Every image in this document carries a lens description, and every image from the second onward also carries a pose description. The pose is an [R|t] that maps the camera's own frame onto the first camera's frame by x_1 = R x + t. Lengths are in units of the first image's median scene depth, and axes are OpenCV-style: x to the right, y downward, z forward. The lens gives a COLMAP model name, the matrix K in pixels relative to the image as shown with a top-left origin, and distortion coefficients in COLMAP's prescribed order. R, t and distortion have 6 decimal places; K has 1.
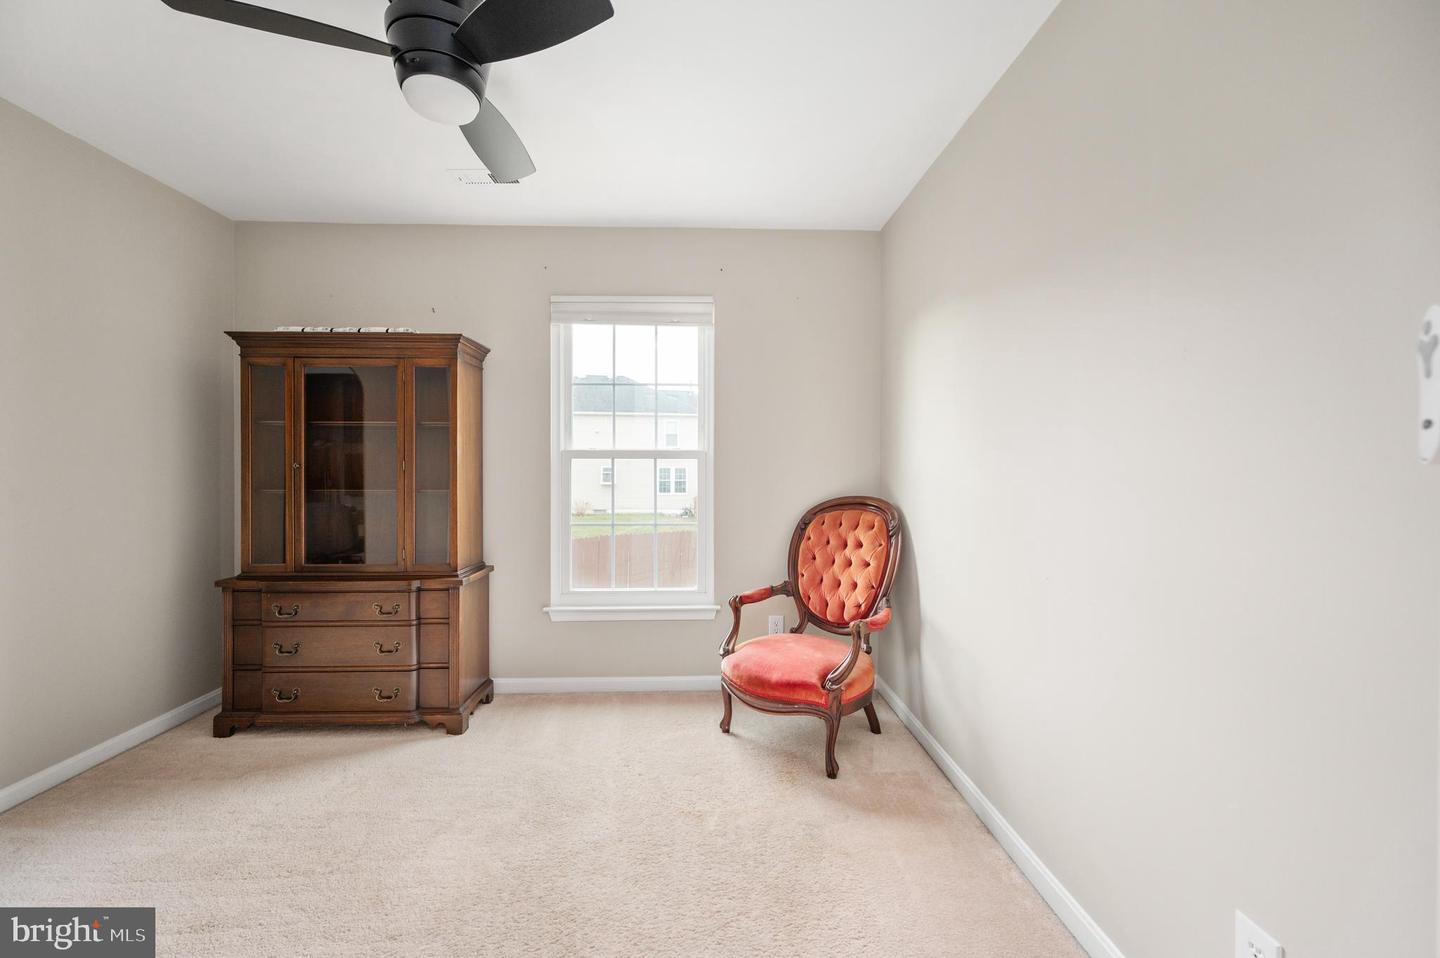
lens RADIAL K [[573.7, 0, 720.0], [0, 573.7, 467.5], [0, 0, 1]] dist [0.000273, -0.000280]
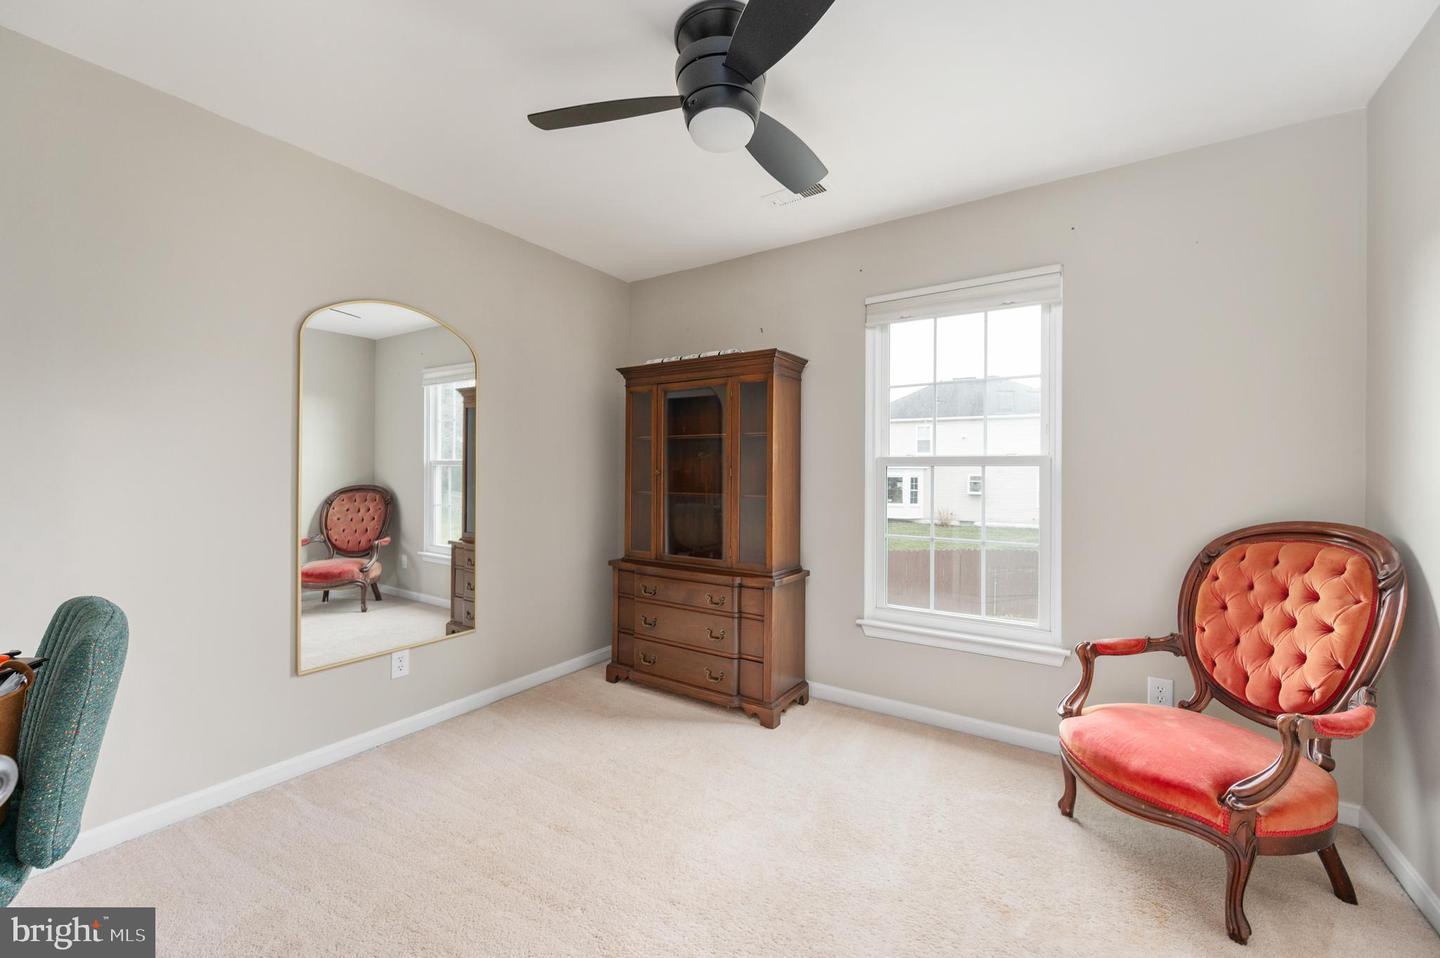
lens RADIAL K [[573.7, 0, 720.0], [0, 573.7, 467.5], [0, 0, 1]] dist [0.000273, -0.000280]
pose [[0.813461, -0.001156, -0.581619, 0.080702], [-0.006803, 0.999911, -0.011502, -0.000081], [0.581580, 0.013313, 0.813380, 0.083354]]
